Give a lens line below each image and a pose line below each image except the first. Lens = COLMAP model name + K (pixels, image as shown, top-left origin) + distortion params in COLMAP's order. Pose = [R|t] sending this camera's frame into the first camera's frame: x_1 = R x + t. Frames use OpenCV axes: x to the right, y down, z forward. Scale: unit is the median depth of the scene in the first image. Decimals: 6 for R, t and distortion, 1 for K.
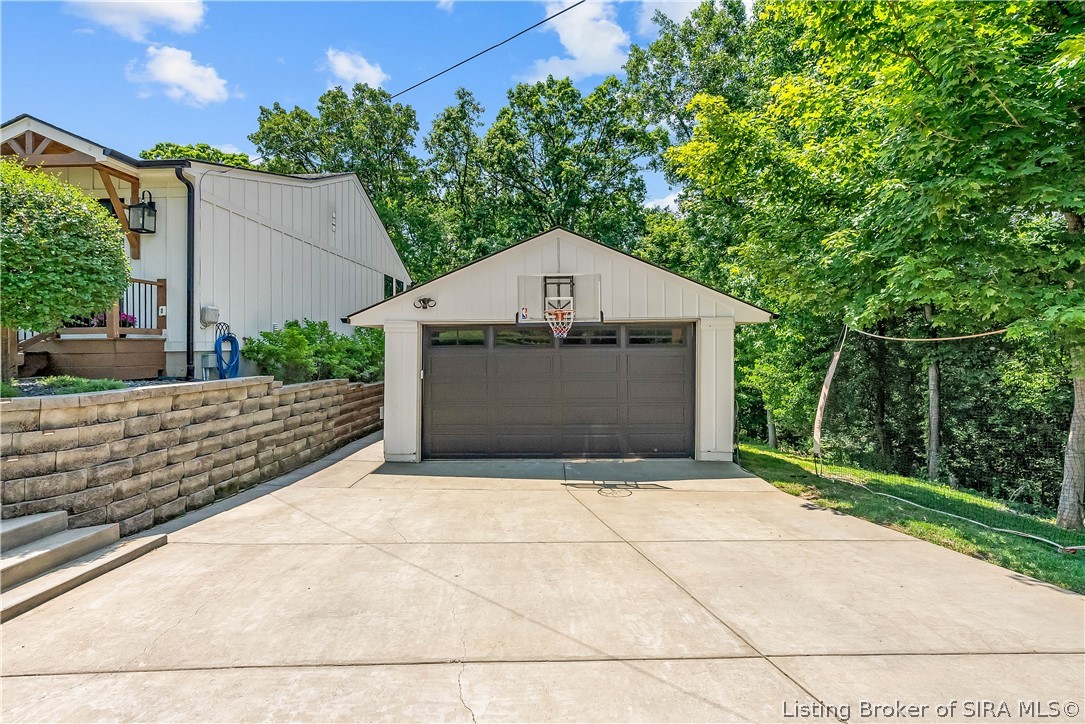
lens RADIAL K [[501.7, 0, 544.5], [0, 501.7, 342.9], [0, 0, 1]] dist [-0.002474, -0.000158]
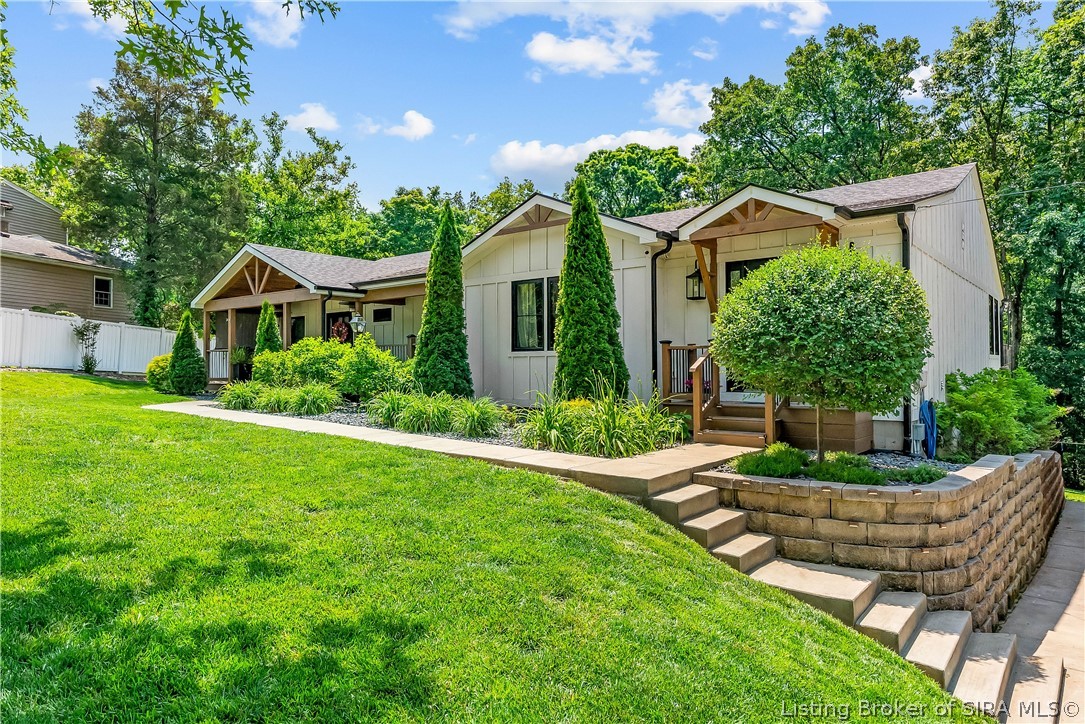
lens RADIAL K [[677.3, 0, 542.5], [0, 677.3, 362.0], [0, 0, 1]] dist [0.000694, 0.002703]
pose [[0.801635, 0.000006, -0.597814, -0.496032], [0.003460, 0.999983, 0.004649, -0.090653], [0.597804, -0.005795, 0.801621, -0.317458]]
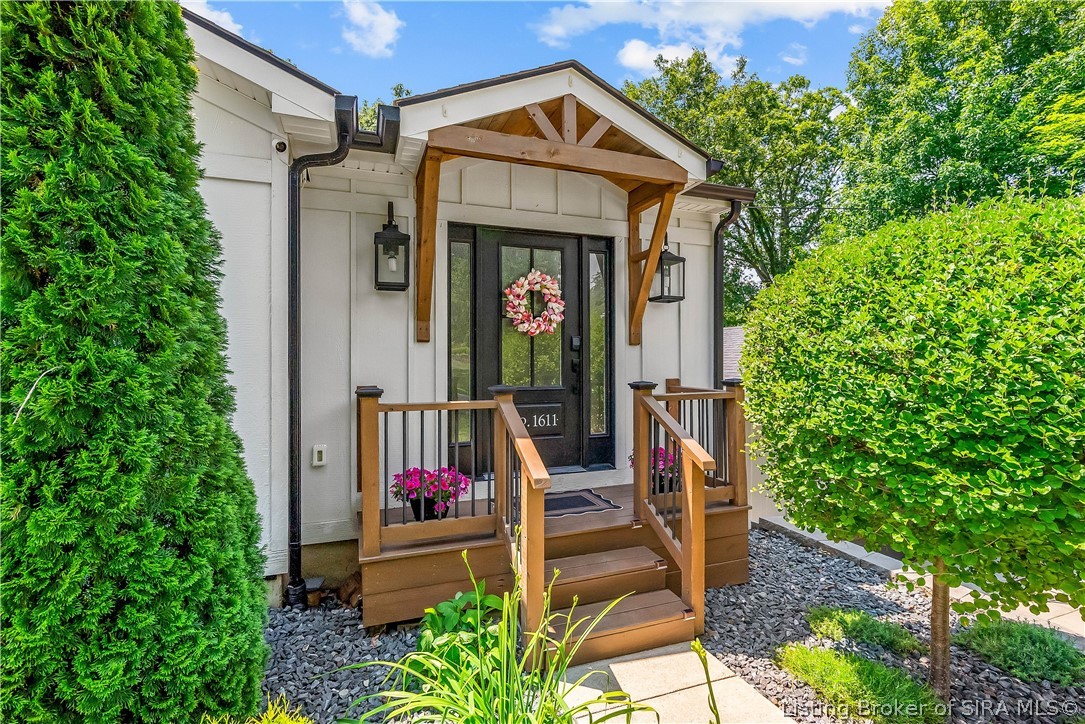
lens RADIAL K [[501.7, 0, 544.5], [0, 501.7, 342.9], [0, 0, 1]] dist [-0.002474, -0.000158]
pose [[0.920311, 0.016383, 0.390845, -1.120306], [-0.008100, 0.999707, -0.022832, -0.151650], [-0.391104, 0.017847, 0.920173, 0.502478]]
